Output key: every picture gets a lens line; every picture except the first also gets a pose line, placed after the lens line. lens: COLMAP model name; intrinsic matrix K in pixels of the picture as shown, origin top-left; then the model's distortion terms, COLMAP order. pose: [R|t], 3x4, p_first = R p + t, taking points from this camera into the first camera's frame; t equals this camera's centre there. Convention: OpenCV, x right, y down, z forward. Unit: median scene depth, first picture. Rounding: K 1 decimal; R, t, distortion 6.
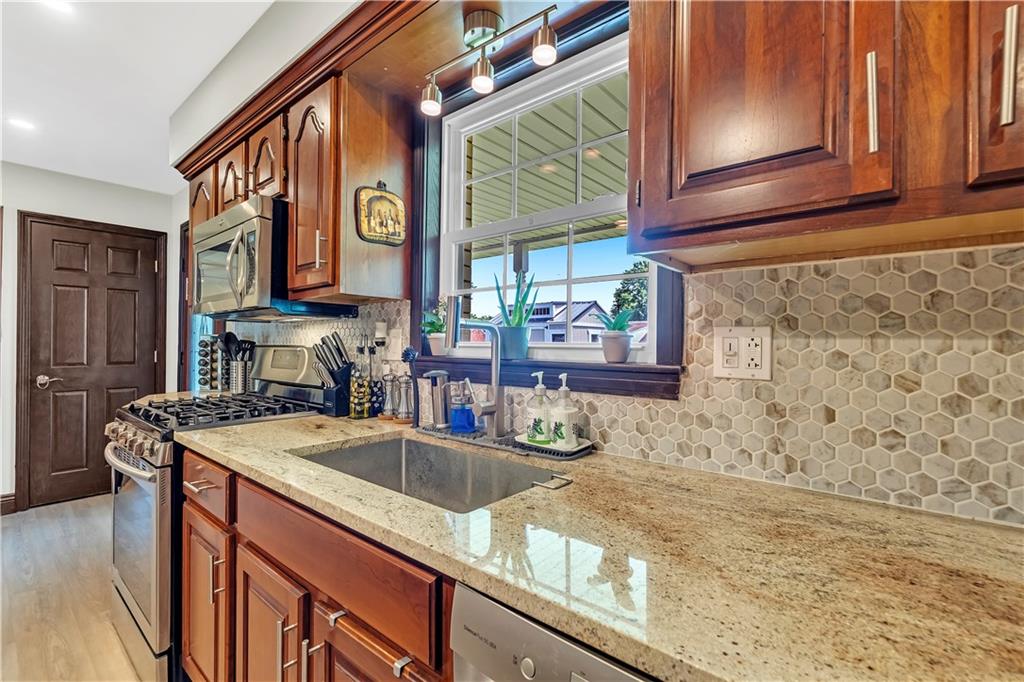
lens RADIAL K [[452.0, 0, 514.5], [0, 452.0, 340.6], [0, 0, 1]] dist [0.000066, -0.000425]
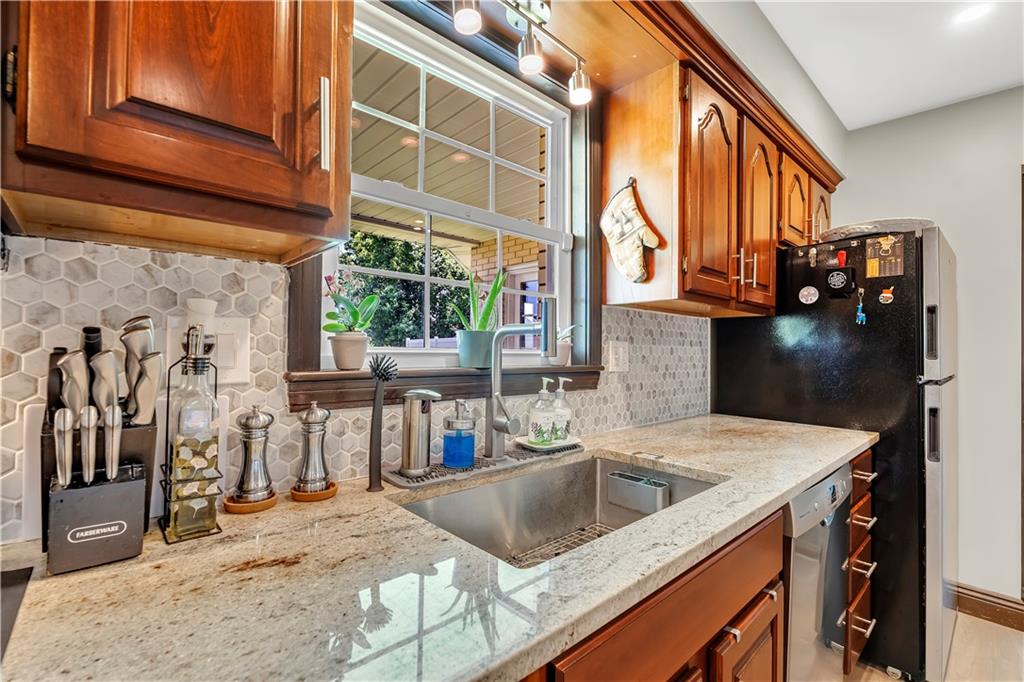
lens RADIAL K [[456.4, 0, 512.6], [0, 456.4, 343.0], [0, 0, 1]] dist [0.000591, -0.000236]
pose [[0.123910, 0.012722, 0.992212, -1.235267], [-0.015772, 0.999817, -0.010850, 0.002155], [-0.992168, -0.014305, 0.124088, 1.168873]]
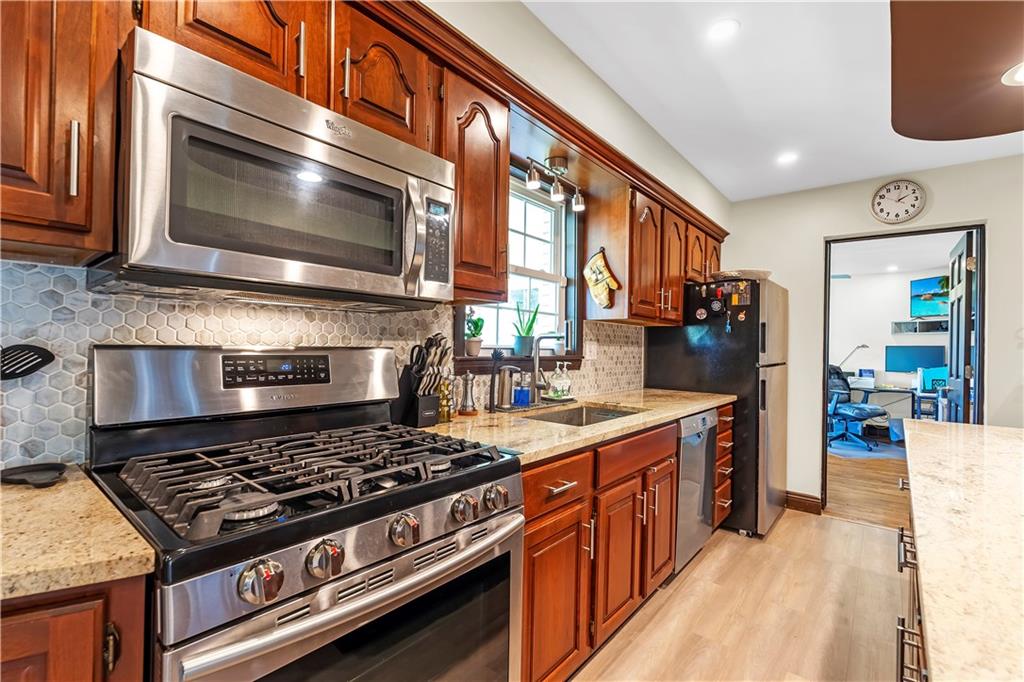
lens RADIAL K [[457.7, 0, 509.6], [0, 457.7, 345.7], [0, 0, 1]] dist [-0.001536, -0.000686]
pose [[-0.004853, -0.001414, 0.999987, -2.307546], [-0.021463, 0.999769, 0.001309, 0.004208], [-0.999758, -0.021456, -0.004882, 1.502140]]
